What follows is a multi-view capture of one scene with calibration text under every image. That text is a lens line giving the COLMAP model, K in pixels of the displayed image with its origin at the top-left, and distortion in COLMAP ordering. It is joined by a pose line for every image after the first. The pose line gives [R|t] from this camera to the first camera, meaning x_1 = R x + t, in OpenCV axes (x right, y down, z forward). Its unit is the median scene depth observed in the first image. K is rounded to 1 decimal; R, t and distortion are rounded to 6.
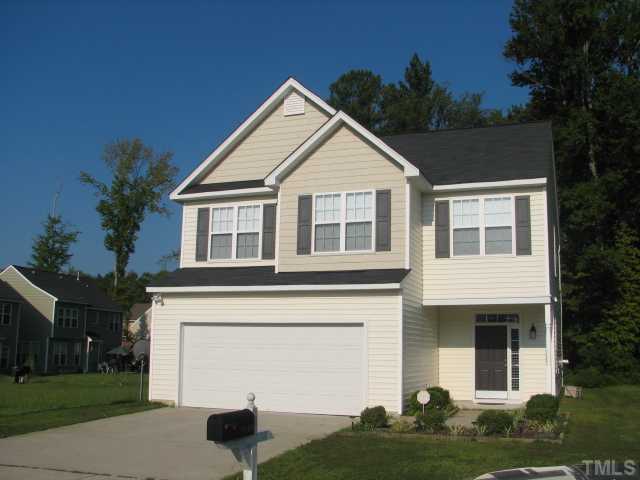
lens RADIAL K [[682.2, 0, 320.0], [0, 682.2, 240.0], [0, 0, 1]] dist [-0.185632, 0.021140]
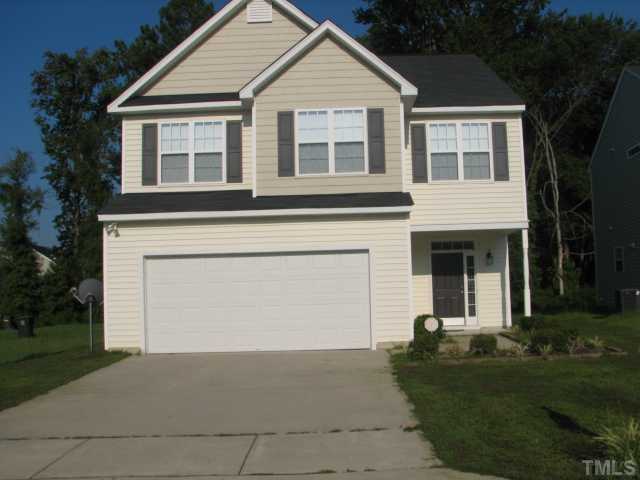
lens RADIAL K [[682.2, 0, 320.0], [0, 682.2, 240.0], [0, 0, 1]] dist [-0.185632, 0.021140]
pose [[0.941068, -0.016530, 0.337814, -0.283325], [-0.012550, 0.996411, 0.083716, 0.028537], [-0.337985, -0.083022, 0.937482, 0.130236]]
